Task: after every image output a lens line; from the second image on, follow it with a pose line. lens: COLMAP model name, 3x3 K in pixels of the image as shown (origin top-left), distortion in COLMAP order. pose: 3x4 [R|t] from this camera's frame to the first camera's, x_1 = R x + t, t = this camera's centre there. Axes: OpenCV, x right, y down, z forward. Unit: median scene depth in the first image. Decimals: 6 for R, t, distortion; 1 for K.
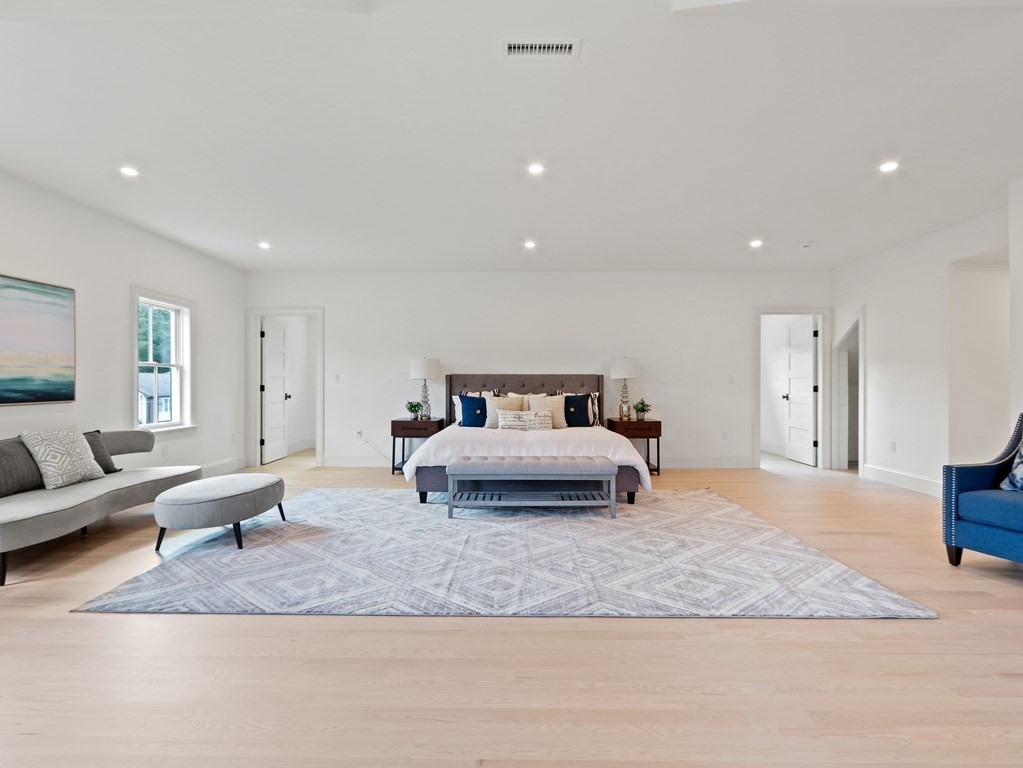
lens RADIAL K [[537.2, 0, 507.1], [0, 537.2, 386.9], [0, 0, 1]] dist [-0.001563, 0.000048]
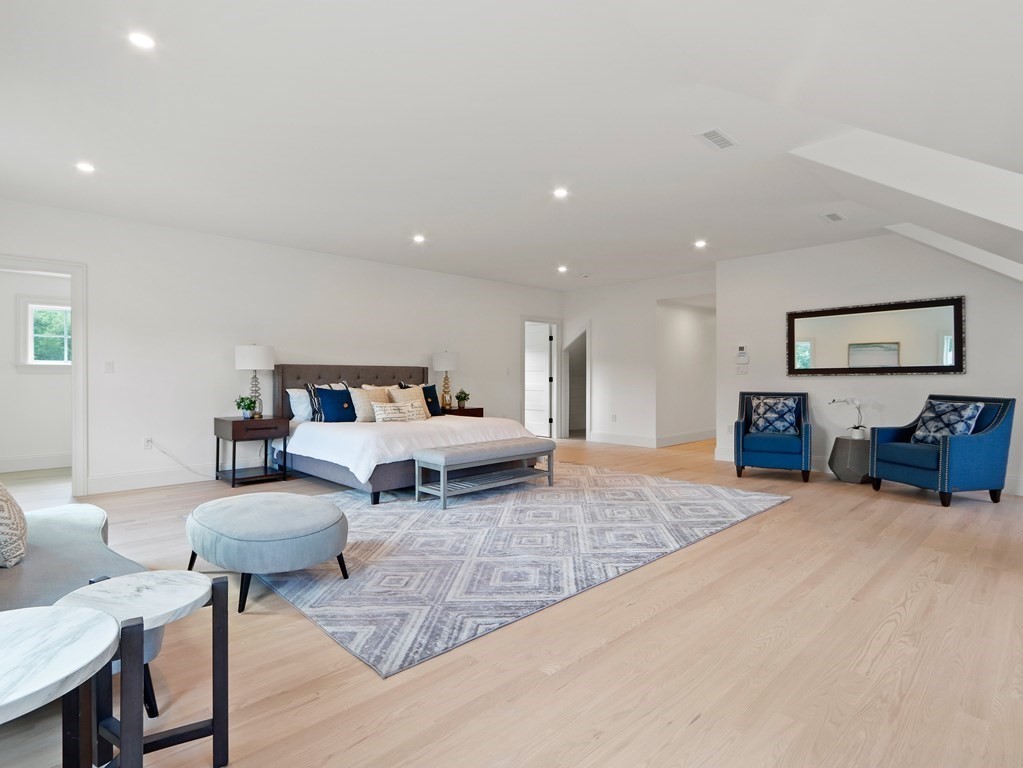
lens RADIAL K [[537.2, 0, 503.8], [0, 537.2, 380.3], [0, 0, 1]] dist [-0.001563, 0.000048]
pose [[0.709597, -0.004916, 0.704591, -0.520646], [0.003165, 0.999988, 0.003789, 0.000030], [-0.704601, -0.000459, 0.709604, 0.149497]]
